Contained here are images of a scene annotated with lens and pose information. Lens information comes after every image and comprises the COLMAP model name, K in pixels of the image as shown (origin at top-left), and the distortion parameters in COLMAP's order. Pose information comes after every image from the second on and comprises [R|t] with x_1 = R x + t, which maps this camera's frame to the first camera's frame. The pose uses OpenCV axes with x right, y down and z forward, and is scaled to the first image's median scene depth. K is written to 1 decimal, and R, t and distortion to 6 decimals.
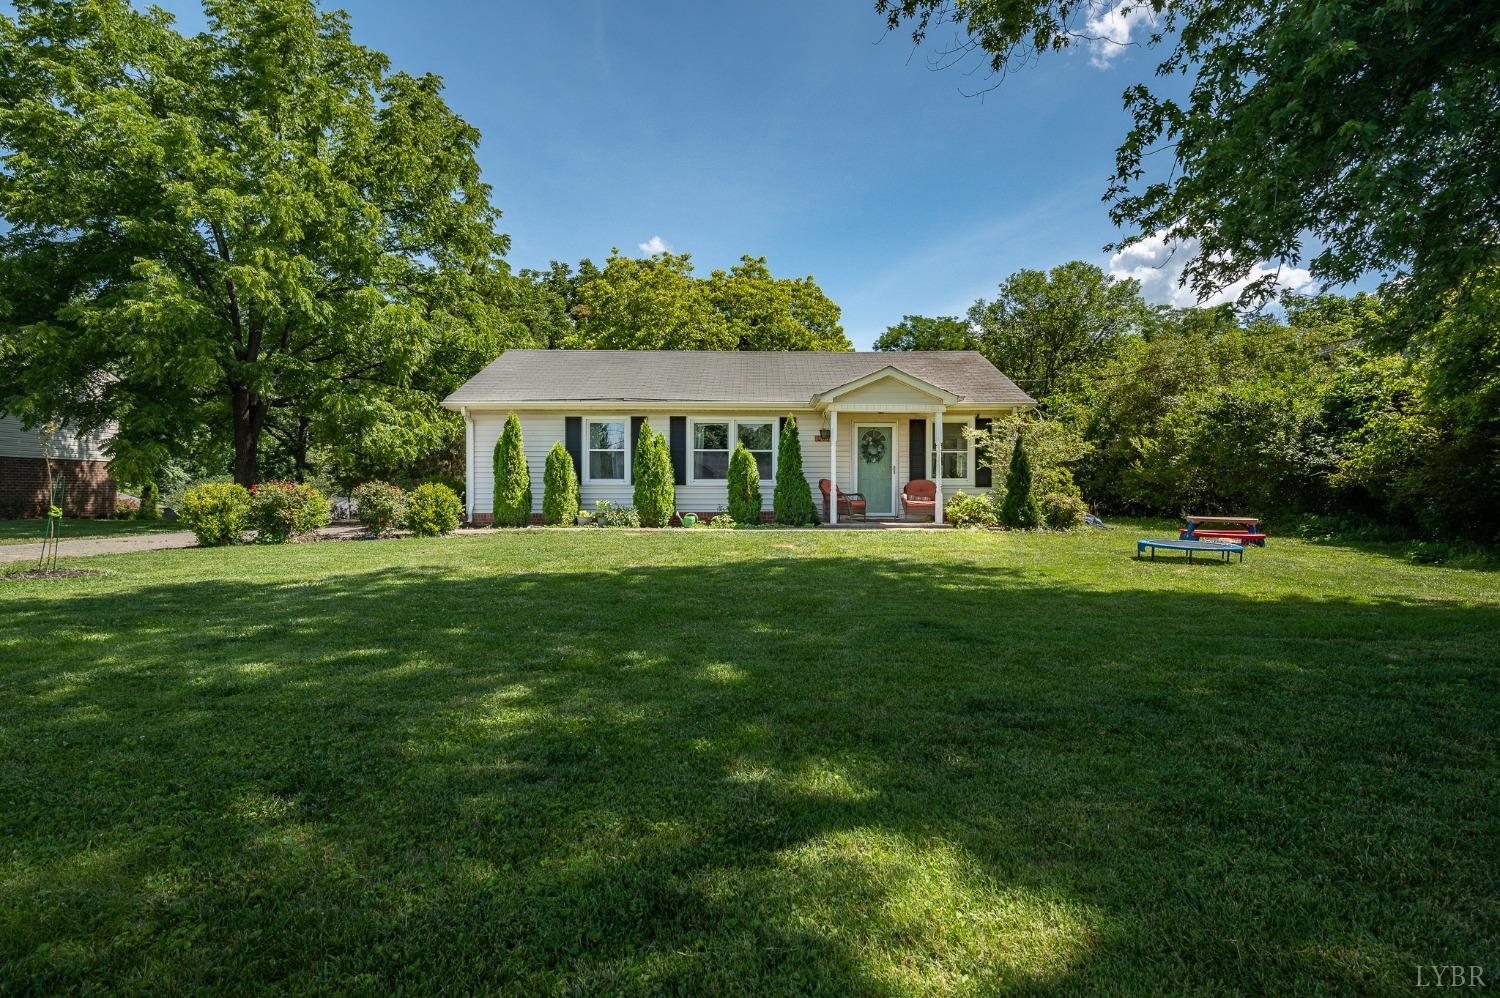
lens RADIAL K [[715.0, 0, 741.1], [0, 715.0, 495.0], [0, 0, 1]] dist [0.003444, 0.000221]
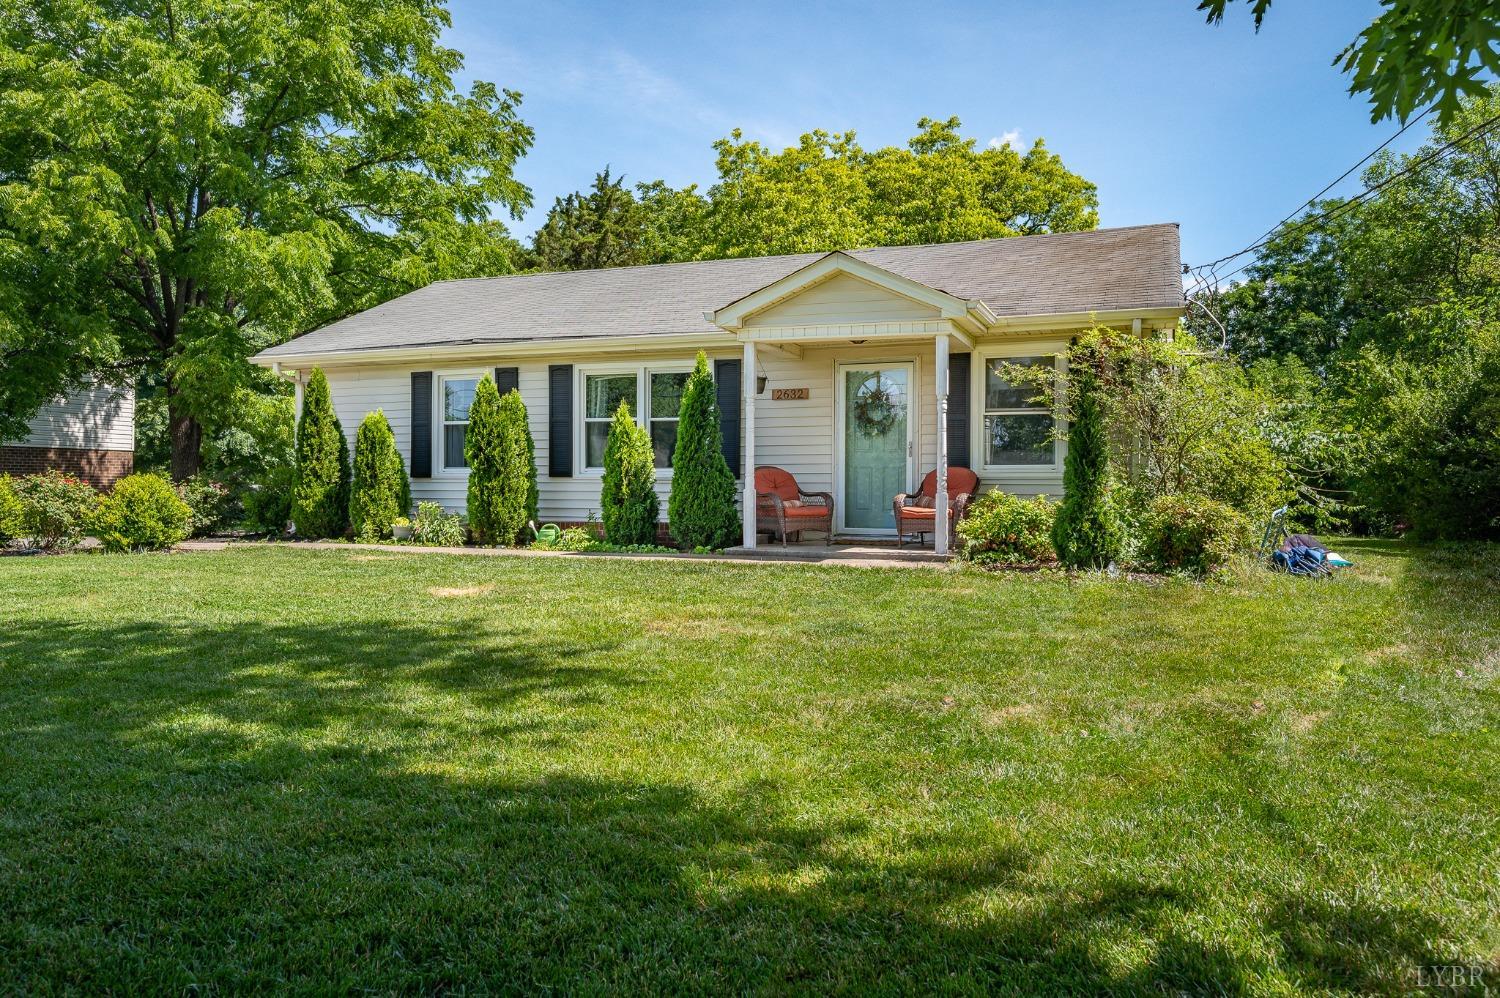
lens RADIAL K [[982.9, 0, 749.5], [0, 982.9, 492.4], [0, 0, 1]] dist [-0.002531, 0.000096]
pose [[0.938063, 0.005436, -0.346421, 0.370900], [-0.005858, 0.999983, -0.000171, -0.001961], [0.346414, 0.002190, 0.938079, 0.282666]]
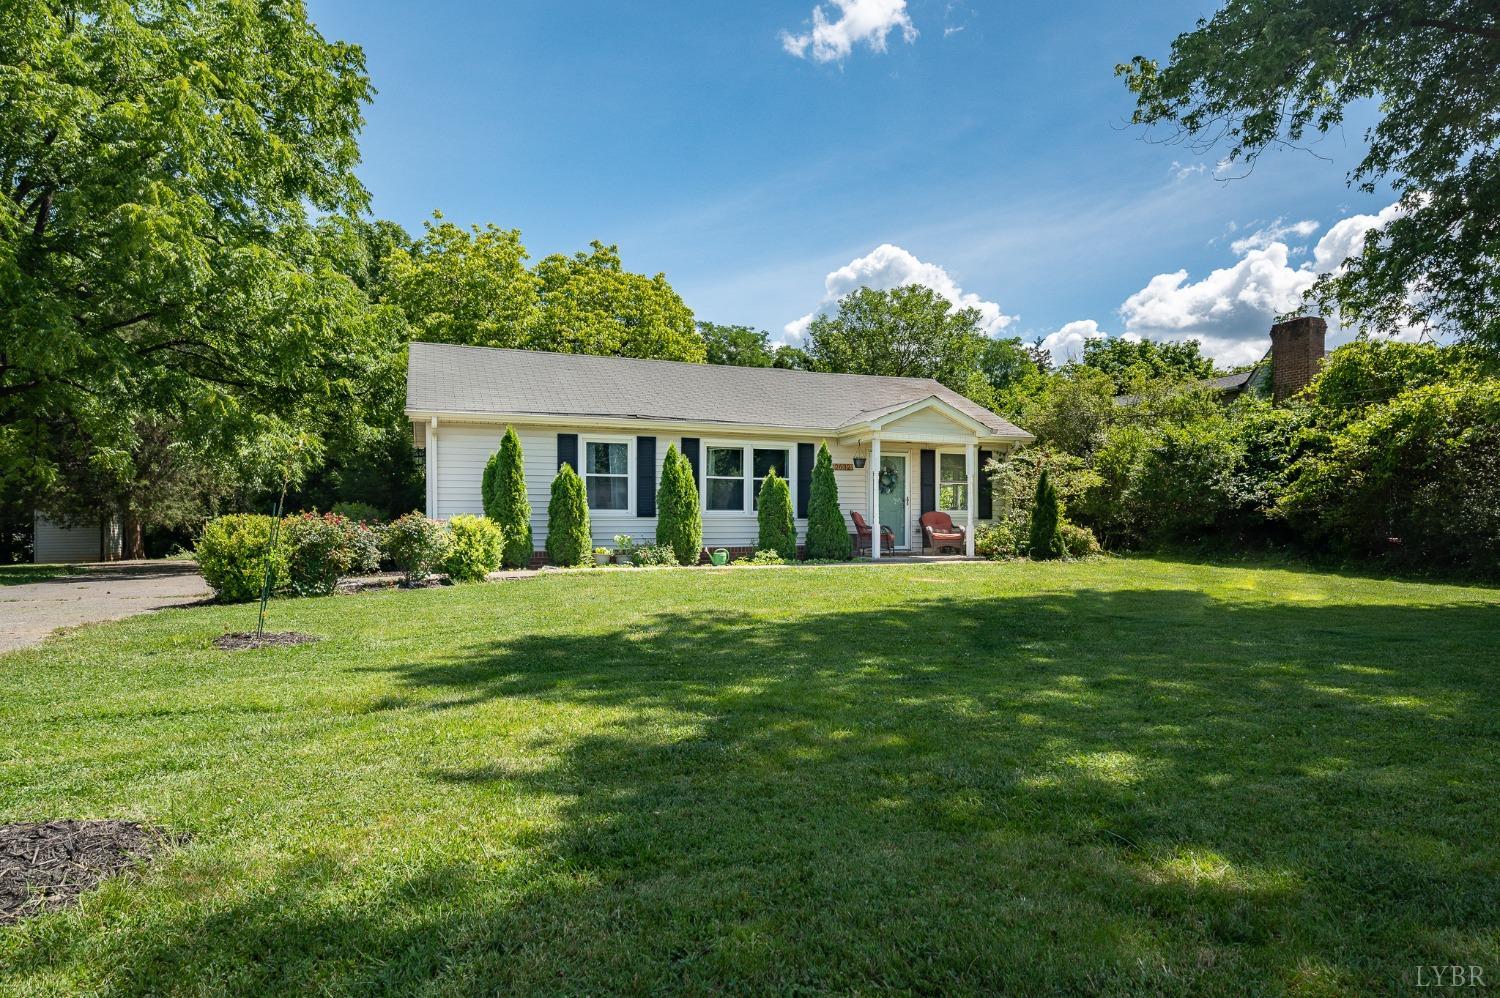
lens RADIAL K [[856.5, 0, 758.3], [0, 856.5, 507.3], [0, 0, 1]] dist [0.009235, 0.000637]
pose [[0.930846, 0.005102, 0.365375, -0.411659], [0.002280, 0.999802, -0.019772, -0.004595], [-0.365404, 0.019237, 0.930650, -0.002571]]
